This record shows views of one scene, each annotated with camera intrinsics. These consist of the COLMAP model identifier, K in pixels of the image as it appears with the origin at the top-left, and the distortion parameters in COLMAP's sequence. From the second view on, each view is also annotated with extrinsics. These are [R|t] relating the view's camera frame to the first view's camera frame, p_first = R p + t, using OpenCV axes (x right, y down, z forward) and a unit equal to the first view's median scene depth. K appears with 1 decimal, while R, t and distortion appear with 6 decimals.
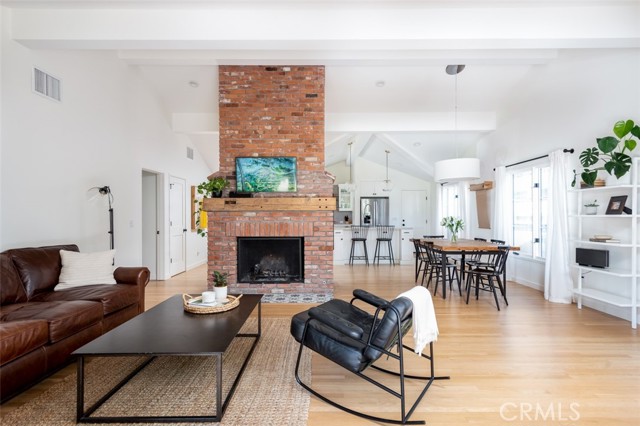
lens RADIAL K [[325.0, 0, 320.0], [0, 325.0, 213.0], [0, 0, 1]] dist [0.000201, -0.000047]
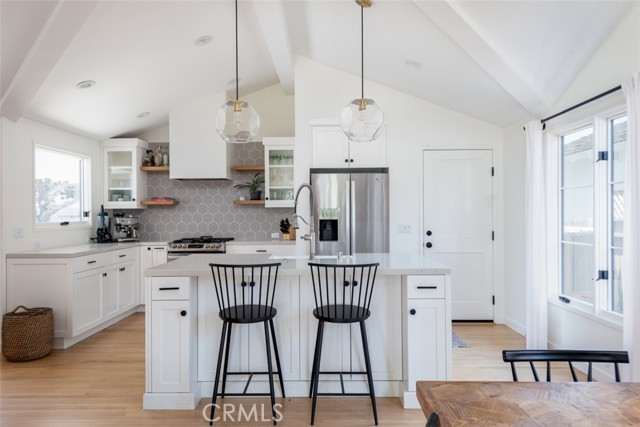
lens RADIAL K [[457.2, 0, 320.0], [0, 457.2, 213.5], [0, 0, 1]] dist [0.000962, 0.000164]
pose [[0.999664, -0.005915, -0.025229, 0.152369], [0.006113, 0.999951, 0.007773, -0.002606], [0.025181, -0.007924, 0.999651, 0.503887]]
